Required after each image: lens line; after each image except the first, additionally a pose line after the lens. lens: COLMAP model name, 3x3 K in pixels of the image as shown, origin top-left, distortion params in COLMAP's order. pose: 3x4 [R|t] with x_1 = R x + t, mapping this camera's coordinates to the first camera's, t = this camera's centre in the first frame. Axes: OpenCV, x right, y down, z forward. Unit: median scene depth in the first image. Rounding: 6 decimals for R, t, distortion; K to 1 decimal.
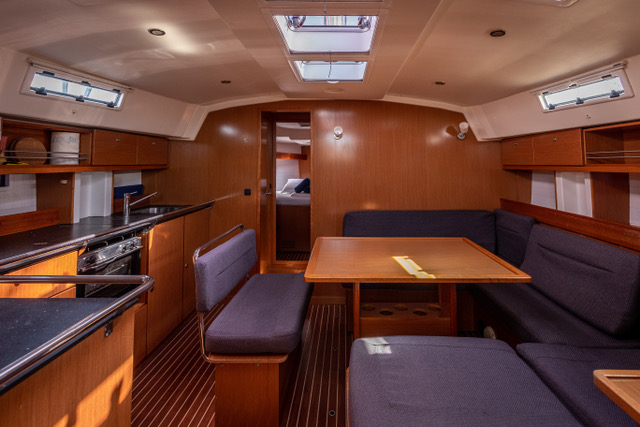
lens RADIAL K [[301.4, 0, 339.0], [0, 301.4, 158.5], [0, 0, 1]] dist [0.000697, 0.000894]
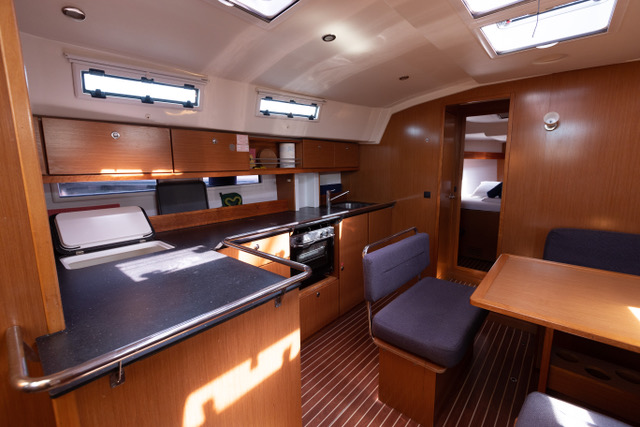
lens RADIAL K [[281.6, 0, 324.4], [0, 281.6, 215.4], [0, 0, 1]] dist [0.000632, -0.000842]
pose [[0.768430, 0.100804, -0.631945, 0.037529], [0.024419, 0.982177, 0.186364, -0.001759], [0.639468, -0.158639, 0.752273, 0.121880]]
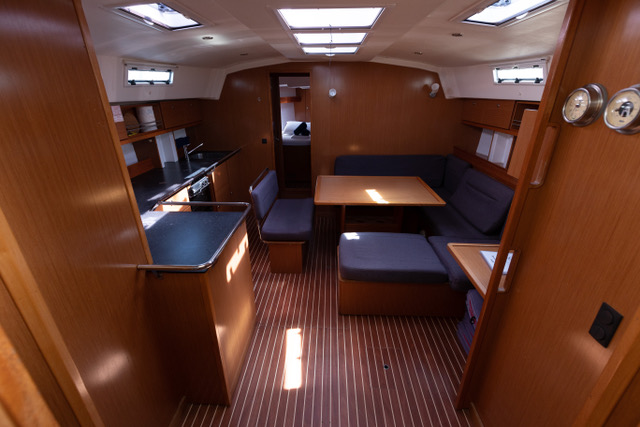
lens RADIAL K [[281.6, 0, 319.1], [0, 281.6, 219.2], [0, 0, 1]] dist [0.000632, -0.000842]
pose [[0.999734, 0.010490, -0.020526, -0.041087], [-0.000471, 0.899570, 0.436777, -0.177551], [0.023046, -0.436651, 0.899336, -0.392550]]
